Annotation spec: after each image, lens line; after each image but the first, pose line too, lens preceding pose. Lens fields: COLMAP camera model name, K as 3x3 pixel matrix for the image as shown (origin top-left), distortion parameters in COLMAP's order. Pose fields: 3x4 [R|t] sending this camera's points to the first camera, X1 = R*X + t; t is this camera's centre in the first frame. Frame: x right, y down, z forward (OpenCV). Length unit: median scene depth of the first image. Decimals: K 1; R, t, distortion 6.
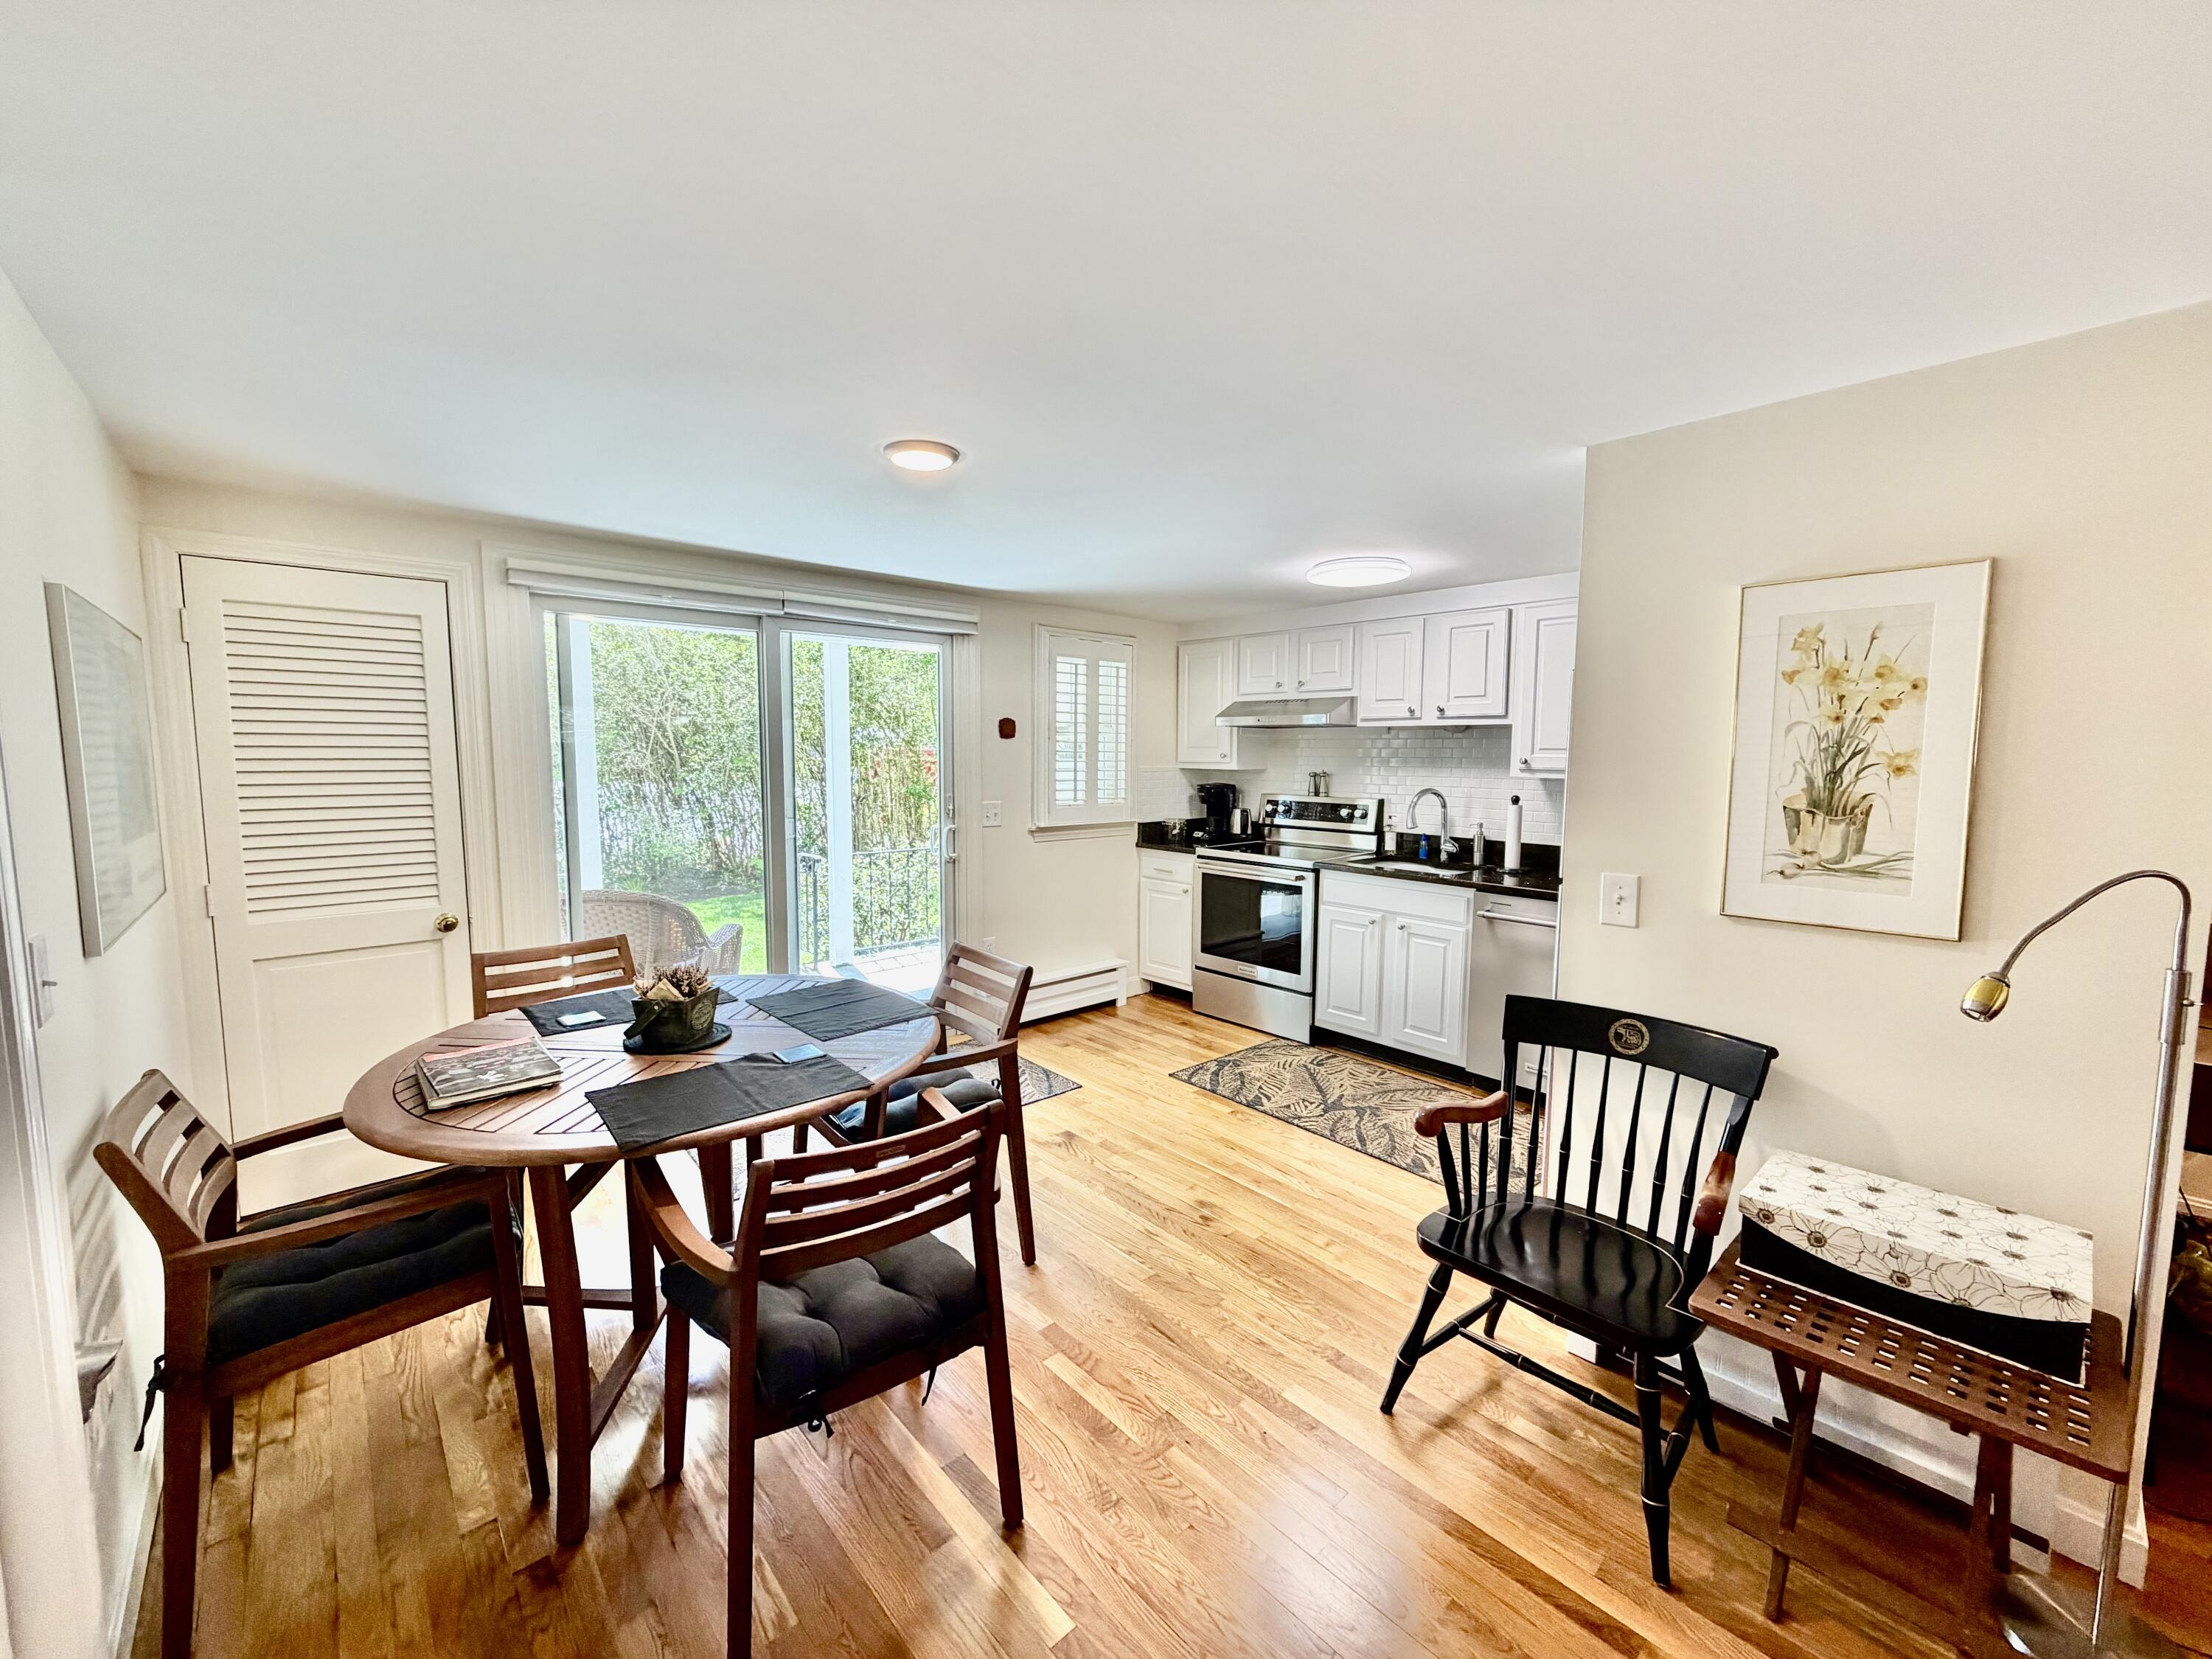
lens RADIAL K [[881.8, 0, 1101.2], [0, 881.8, 829.9], [0, 0, 1]] dist [-0.000434, 0.000160]
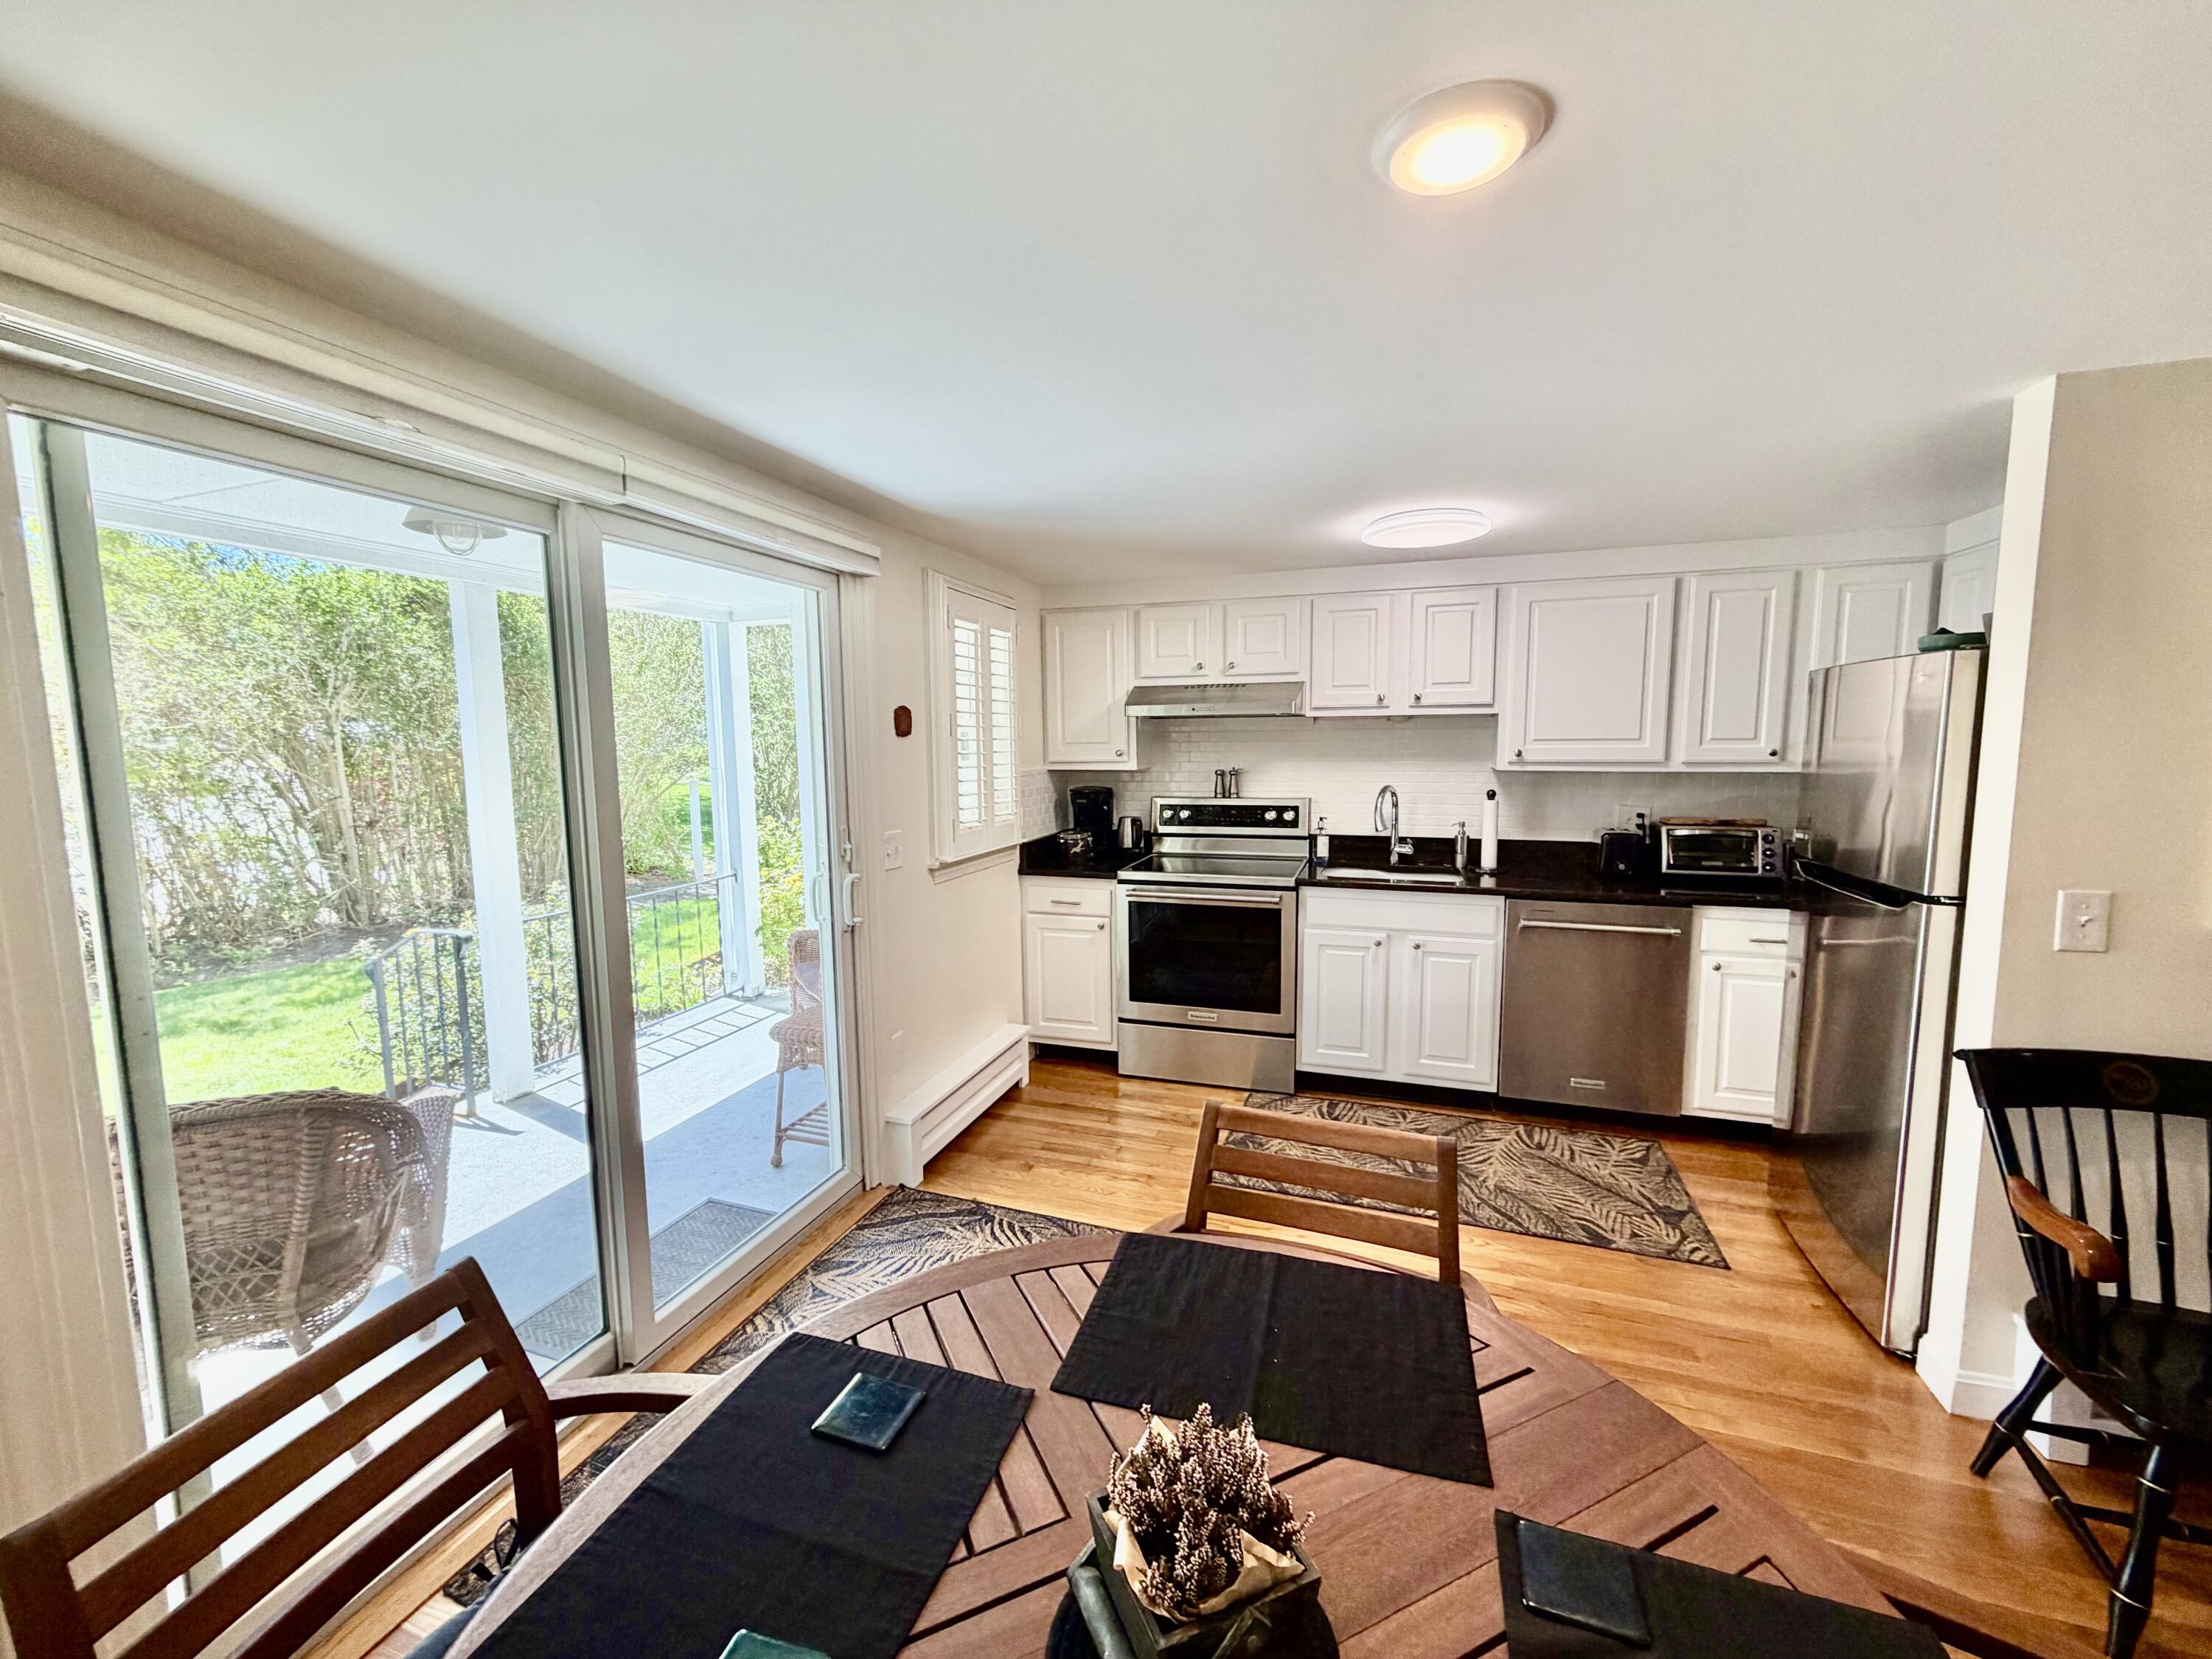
lens RADIAL K [[881.8, 0, 1101.2], [0, 881.8, 829.9], [0, 0, 1]] dist [-0.000434, 0.000160]
pose [[0.872702, -0.066743, 0.483669, -0.625743], [0.060477, 0.997761, 0.028564, -0.087829], [-0.484493, 0.004323, 0.874785, 0.694795]]
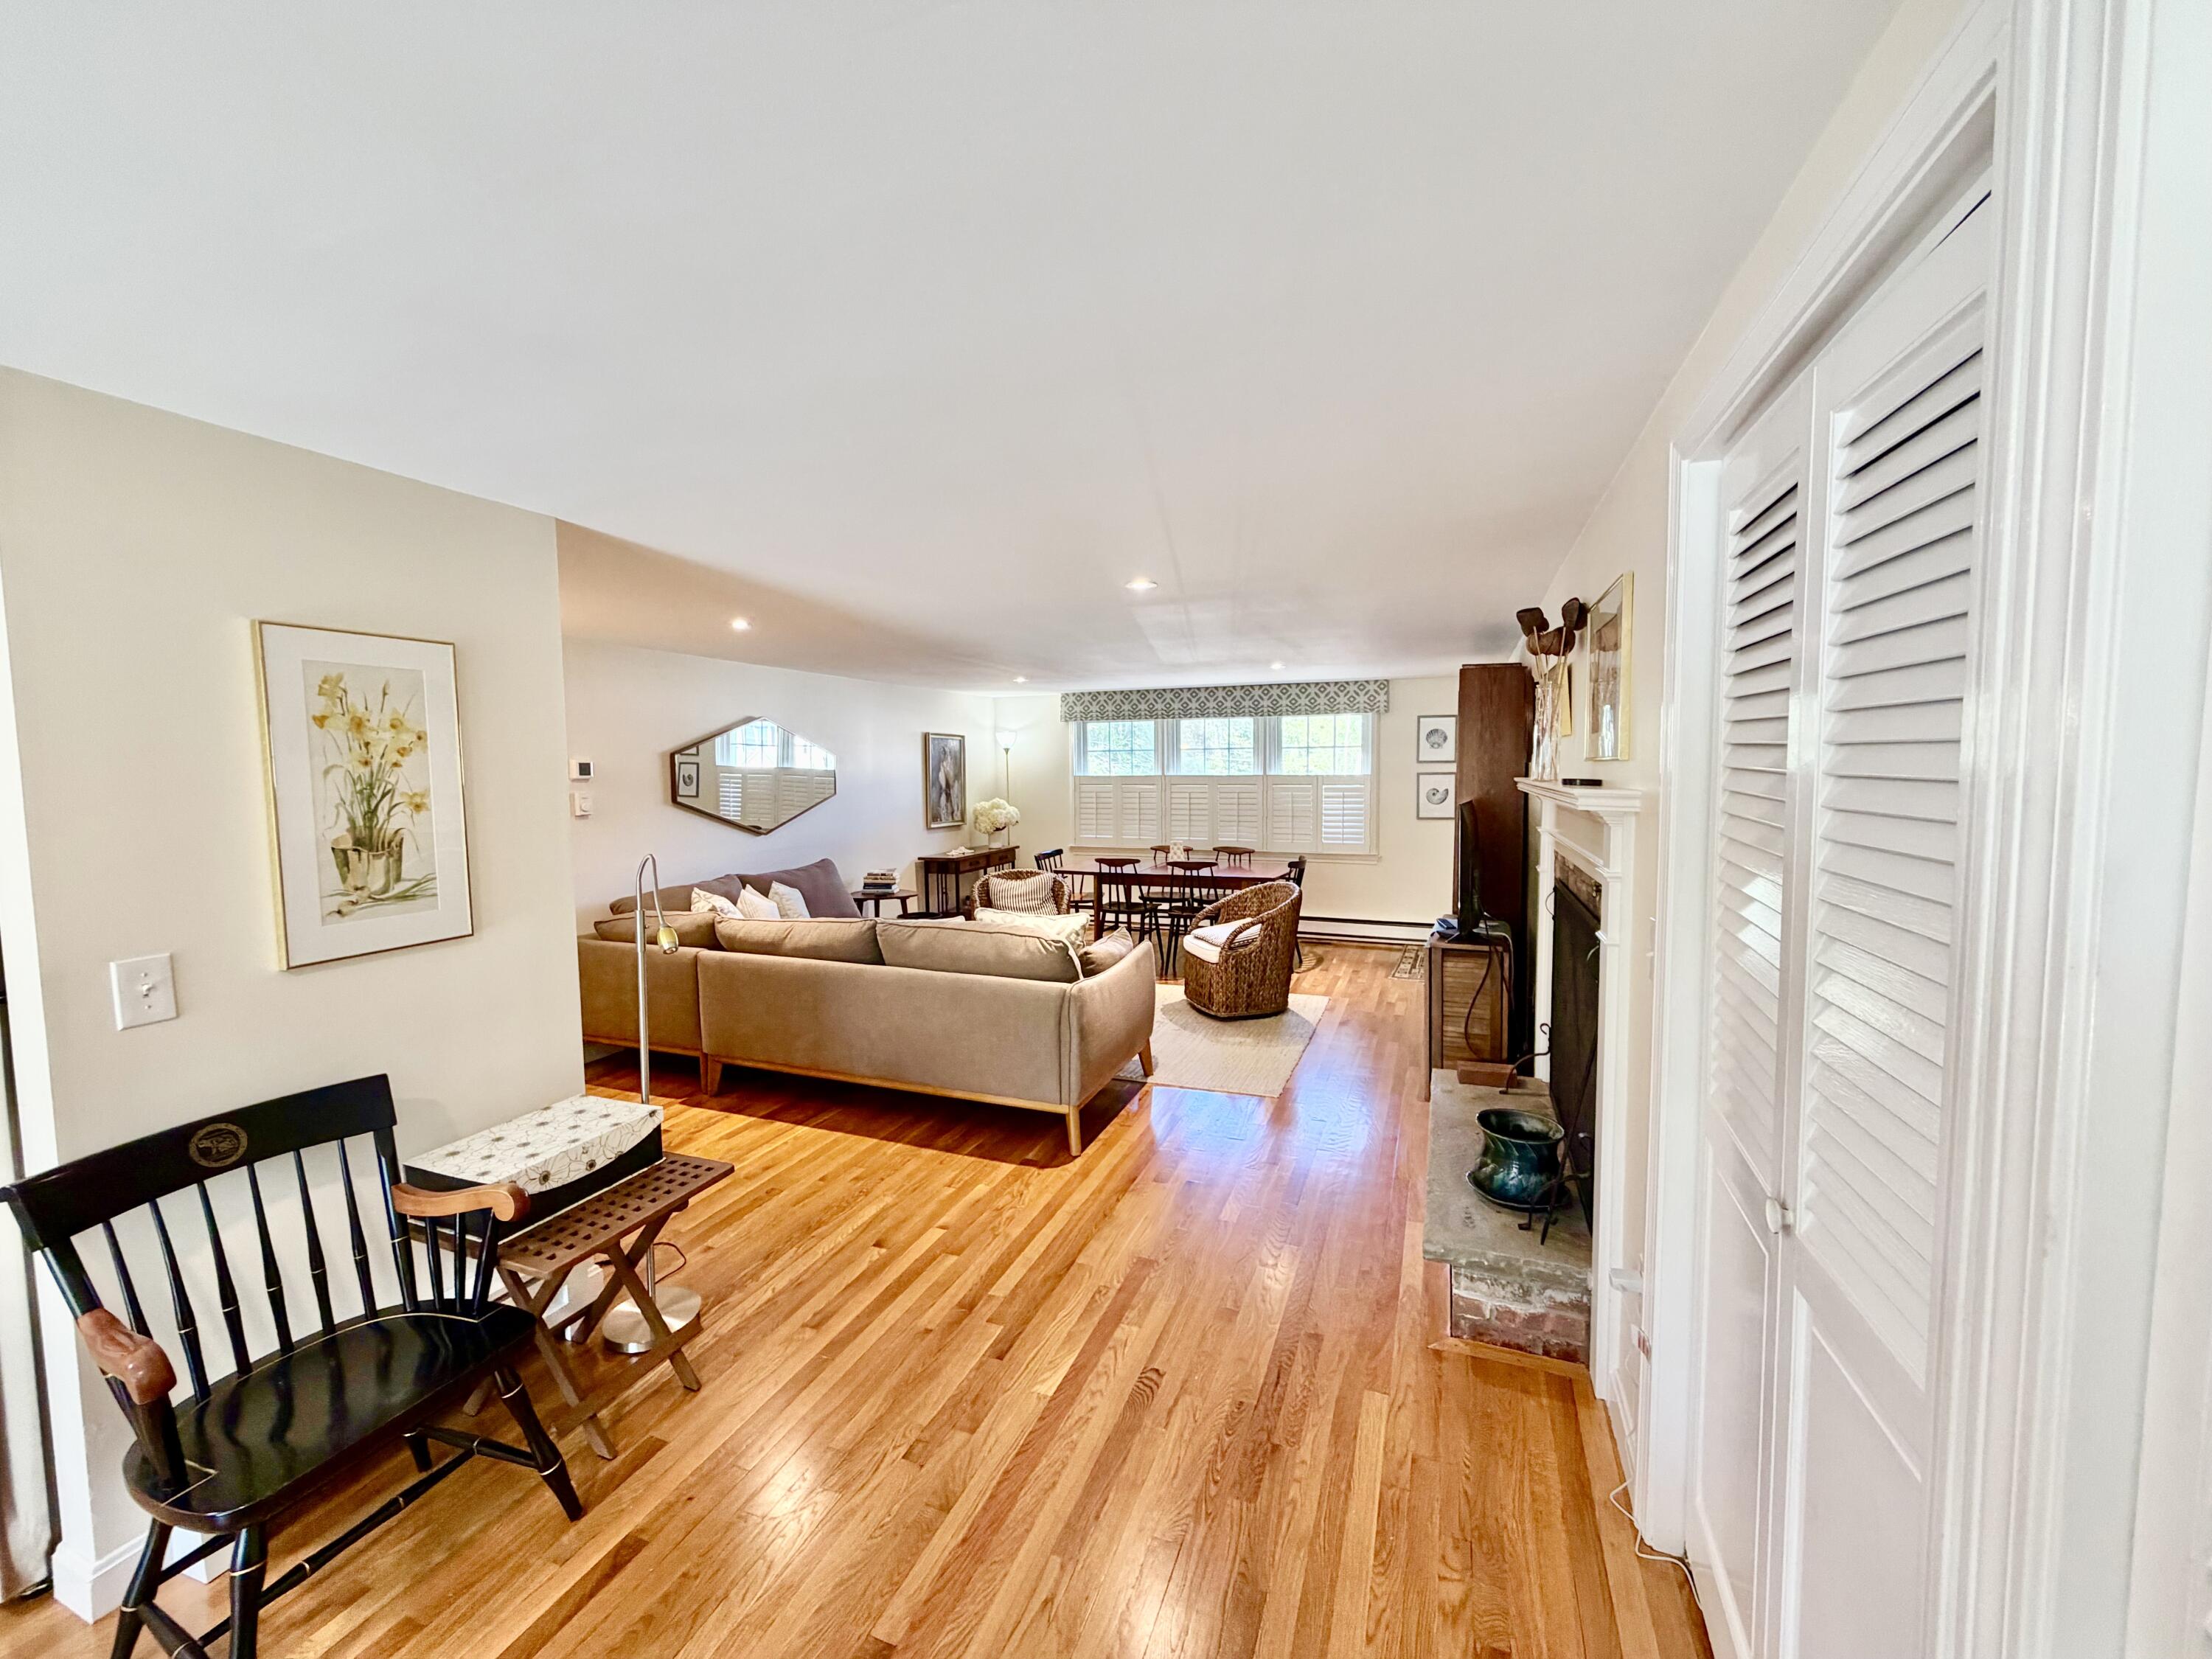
lens RADIAL K [[881.8, 0, 1101.2], [0, 881.8, 829.9], [0, 0, 1]] dist [-0.000434, 0.000160]
pose [[-0.454828, -0.062832, 0.888360, -0.457640], [0.088044, 0.989449, 0.115059, -0.073619], [-0.886217, 0.130547, -0.444497, 0.565244]]
